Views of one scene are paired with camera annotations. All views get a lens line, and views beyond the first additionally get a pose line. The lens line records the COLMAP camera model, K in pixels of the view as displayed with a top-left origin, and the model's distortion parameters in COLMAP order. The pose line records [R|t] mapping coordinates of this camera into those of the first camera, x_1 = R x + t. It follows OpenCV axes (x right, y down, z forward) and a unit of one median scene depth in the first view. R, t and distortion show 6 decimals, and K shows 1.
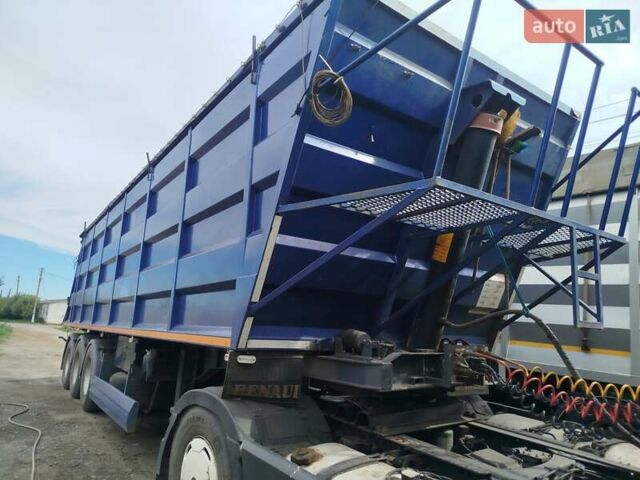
lens RADIAL K [[474.7, 0, 320.0], [0, 474.7, 240.0], [0, 0, 1]] dist [-0.000289, -0.002707]
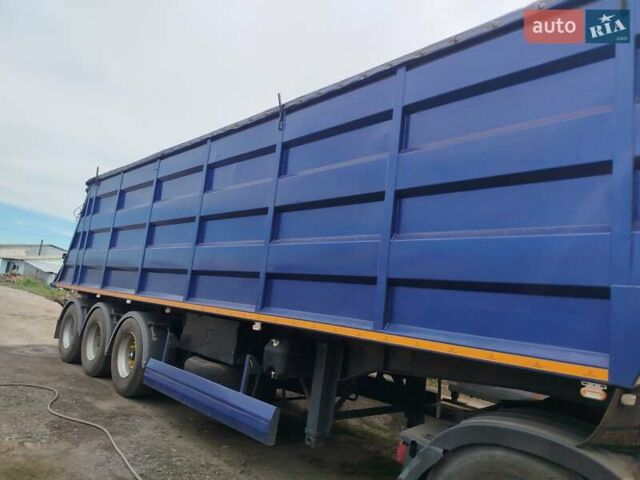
lens RADIAL K [[474.7, 0, 320.0], [0, 474.7, 240.0], [0, 0, 1]] dist [-0.000289, -0.002707]
pose [[0.985179, 0.089913, 0.146075, -0.225863], [-0.098919, 0.993541, 0.055594, 0.004554], [-0.140133, -0.069219, 0.987710, 0.109432]]
